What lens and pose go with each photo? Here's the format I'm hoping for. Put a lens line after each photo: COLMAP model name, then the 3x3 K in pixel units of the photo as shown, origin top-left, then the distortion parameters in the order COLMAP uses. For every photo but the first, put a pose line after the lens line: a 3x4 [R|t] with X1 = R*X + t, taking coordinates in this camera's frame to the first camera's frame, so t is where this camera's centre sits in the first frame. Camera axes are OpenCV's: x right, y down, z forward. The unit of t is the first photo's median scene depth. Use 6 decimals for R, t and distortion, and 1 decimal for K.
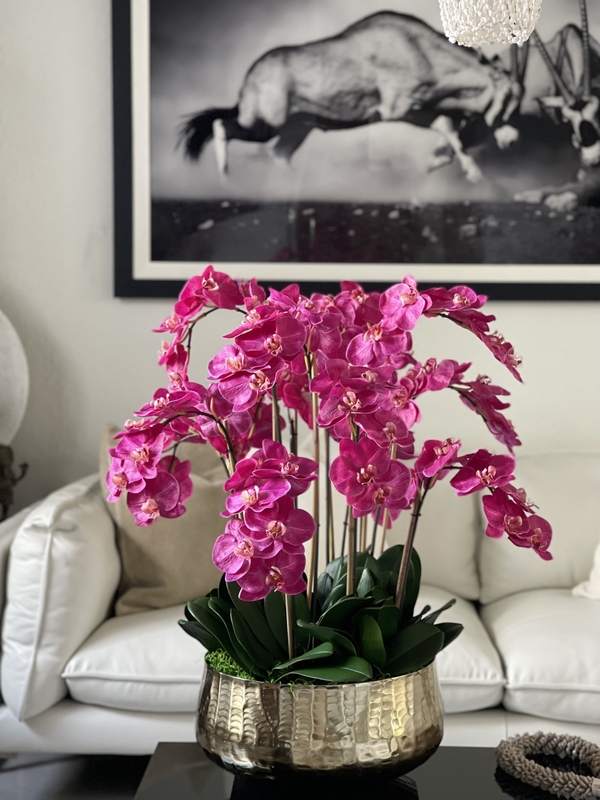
lens RADIAL K [[1461.3, 0, 300.2], [0, 1461.3, 396.1], [0, 0, 1]] dist [0.142830, 0.000000]
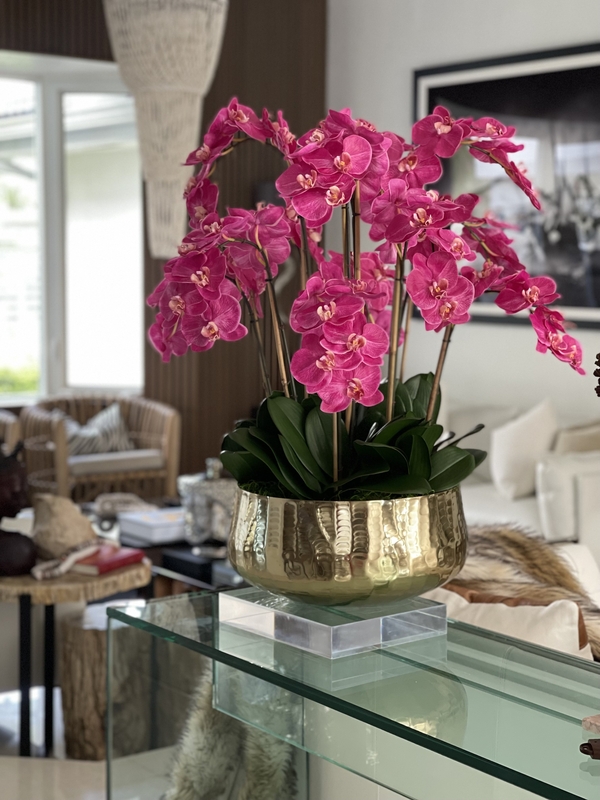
lens RADIAL K [[1461.3, 0, 297.6], [0, 1461.3, 392.5], [0, 0, 1]] dist [0.142830, 0.000000]
pose [[0.977217, -0.025958, 0.210647, -0.249847], [0.020726, 0.999420, 0.027011, 0.089583], [-0.211226, -0.022030, 0.977189, 0.011943]]
